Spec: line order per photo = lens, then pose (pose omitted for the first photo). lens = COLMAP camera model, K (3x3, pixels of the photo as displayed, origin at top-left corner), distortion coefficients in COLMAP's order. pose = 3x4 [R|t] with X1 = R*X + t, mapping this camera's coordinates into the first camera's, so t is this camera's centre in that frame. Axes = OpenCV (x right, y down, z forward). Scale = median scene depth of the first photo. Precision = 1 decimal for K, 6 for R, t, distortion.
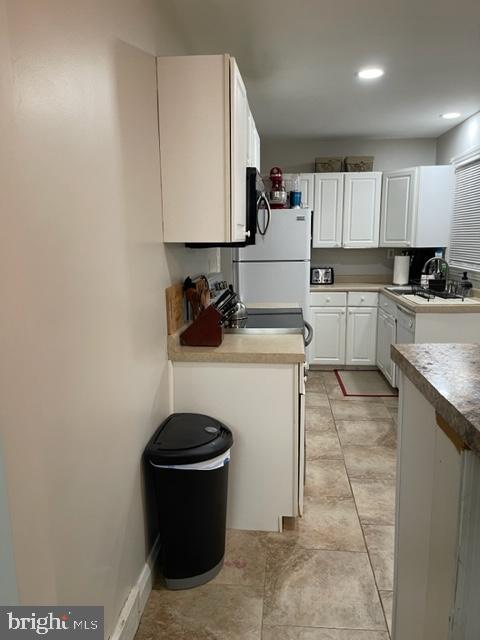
lens RADIAL K [[485.7, 0, 239.0], [0, 485.7, 321.5], [0, 0, 1]] dist [0.064313, -0.069601]
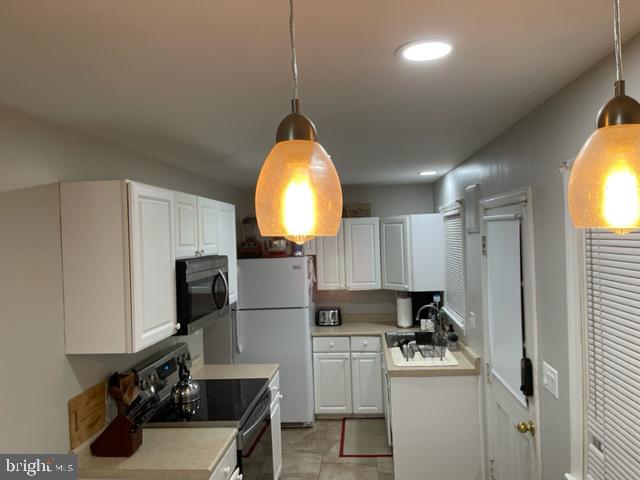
lens RADIAL K [[485.7, 0, 317.1], [0, 485.7, 237.6], [0, 0, 1]] dist [0.064313, -0.069601]
pose [[0.999681, -0.025036, 0.003456, 0.182528], [0.025261, 0.985525, -0.167635, -0.110078], [0.000791, 0.167669, 0.985843, -0.010899]]
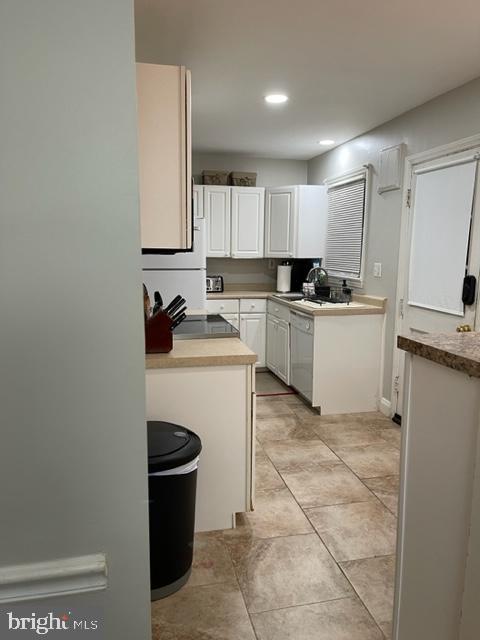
lens RADIAL K [[485.7, 0, 241.0], [0, 485.7, 321.9], [0, 0, 1]] dist [0.064313, -0.069601]
pose [[0.950964, -0.030160, 0.307827, -0.115129], [0.036427, 0.999229, -0.014630, 0.004718], [-0.307149, 0.025126, 0.951330, -0.001461]]
